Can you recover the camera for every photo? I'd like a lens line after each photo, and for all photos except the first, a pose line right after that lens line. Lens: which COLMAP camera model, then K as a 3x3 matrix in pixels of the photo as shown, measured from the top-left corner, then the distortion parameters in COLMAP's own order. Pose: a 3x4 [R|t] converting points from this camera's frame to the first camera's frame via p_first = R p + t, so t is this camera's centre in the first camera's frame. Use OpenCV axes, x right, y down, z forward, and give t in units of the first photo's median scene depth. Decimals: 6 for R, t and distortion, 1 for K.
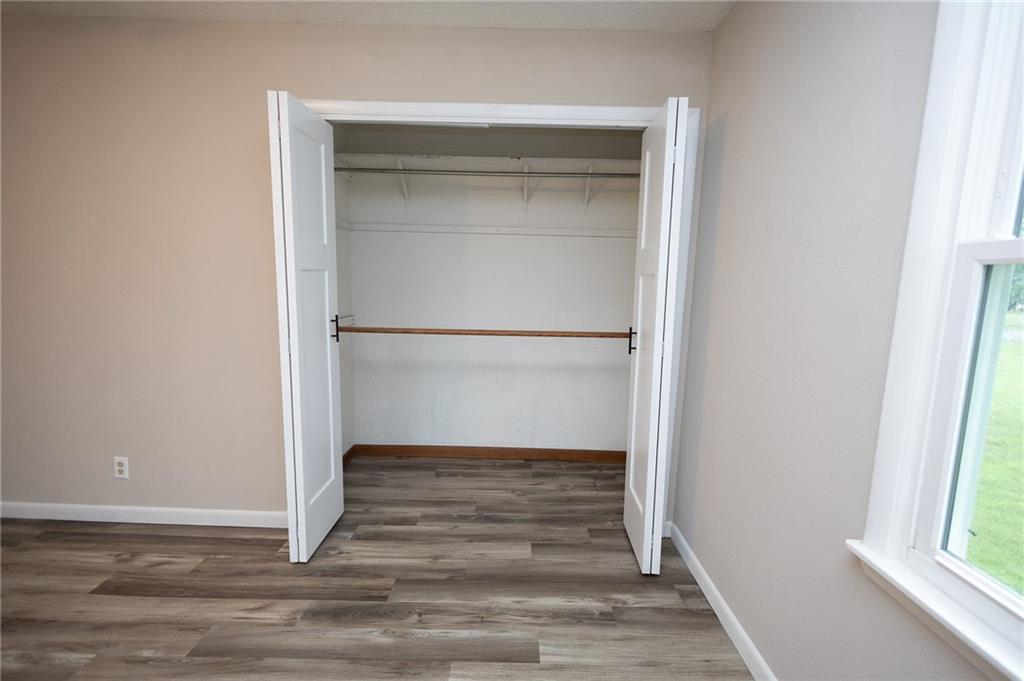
lens RADIAL K [[468.3, 0, 512.2], [0, 468.3, 340.8], [0, 0, 1]] dist [0.008202, -0.003024]
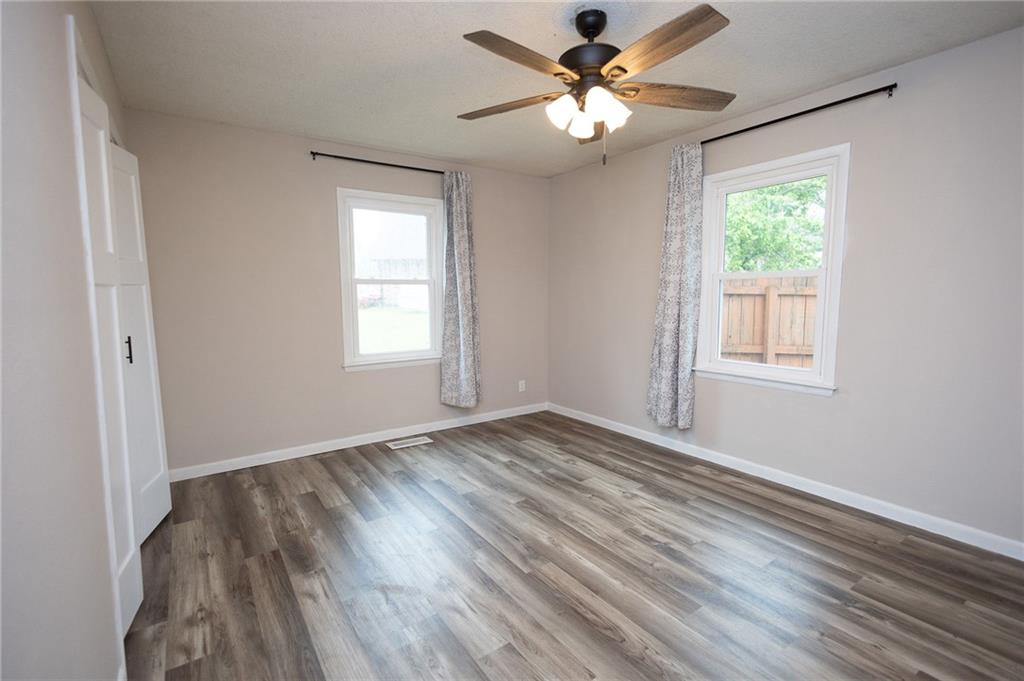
lens RADIAL K [[468.3, 0, 514.9], [0, 468.3, 340.7], [0, 0, 1]] dist [0.008202, -0.003024]
pose [[-0.578767, -0.110612, 0.807957, -1.550512], [0.094234, 0.975050, 0.200990, -0.176463], [-0.810030, 0.192463, -0.553903, 1.051454]]
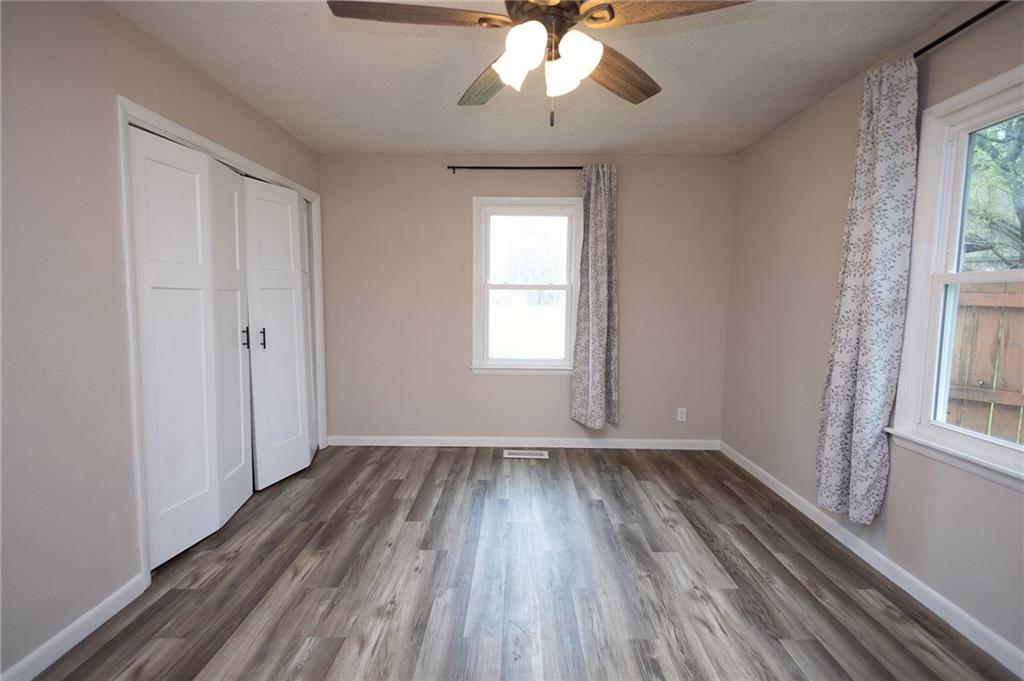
lens RADIAL K [[468.3, 0, 513.2], [0, 468.3, 341.3], [0, 0, 1]] dist [0.008202, -0.003024]
pose [[0.004617, -0.123737, 0.992304, -1.573847], [0.119451, 0.985278, 0.122305, -0.088922], [-0.992829, 0.117967, 0.019330, 0.336724]]
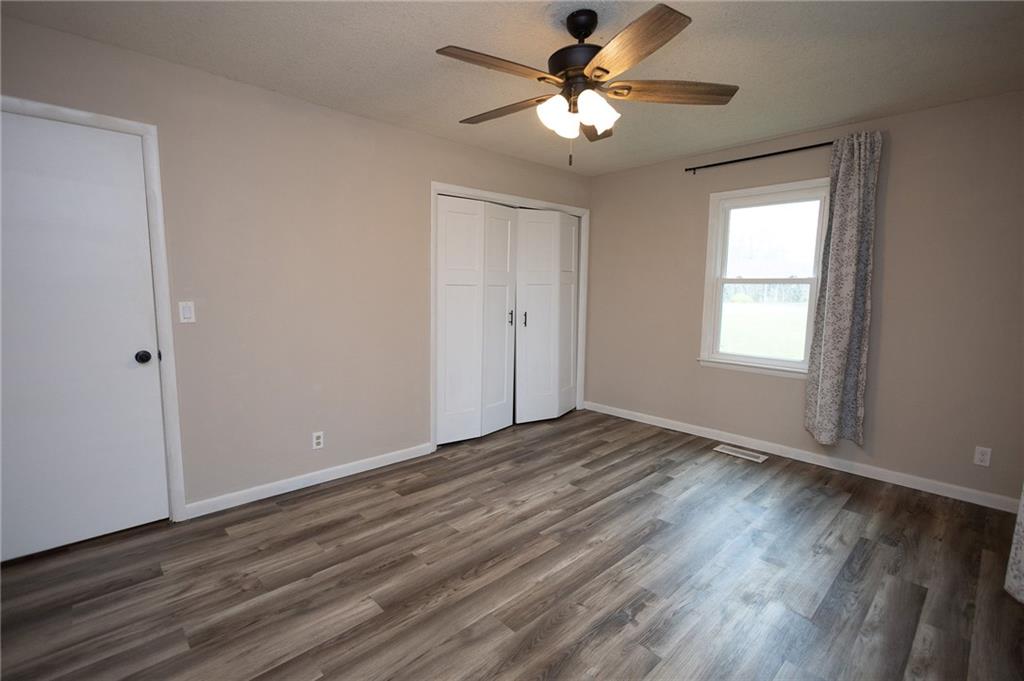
lens RADIAL K [[468.3, 0, 513.7], [0, 468.3, 342.0], [0, 0, 1]] dist [0.008202, -0.003024]
pose [[0.719891, -0.102733, 0.686442, -1.616935], [0.099046, 0.994069, 0.044900, -0.004706], [-0.686984, 0.035666, 0.725797, -0.390981]]
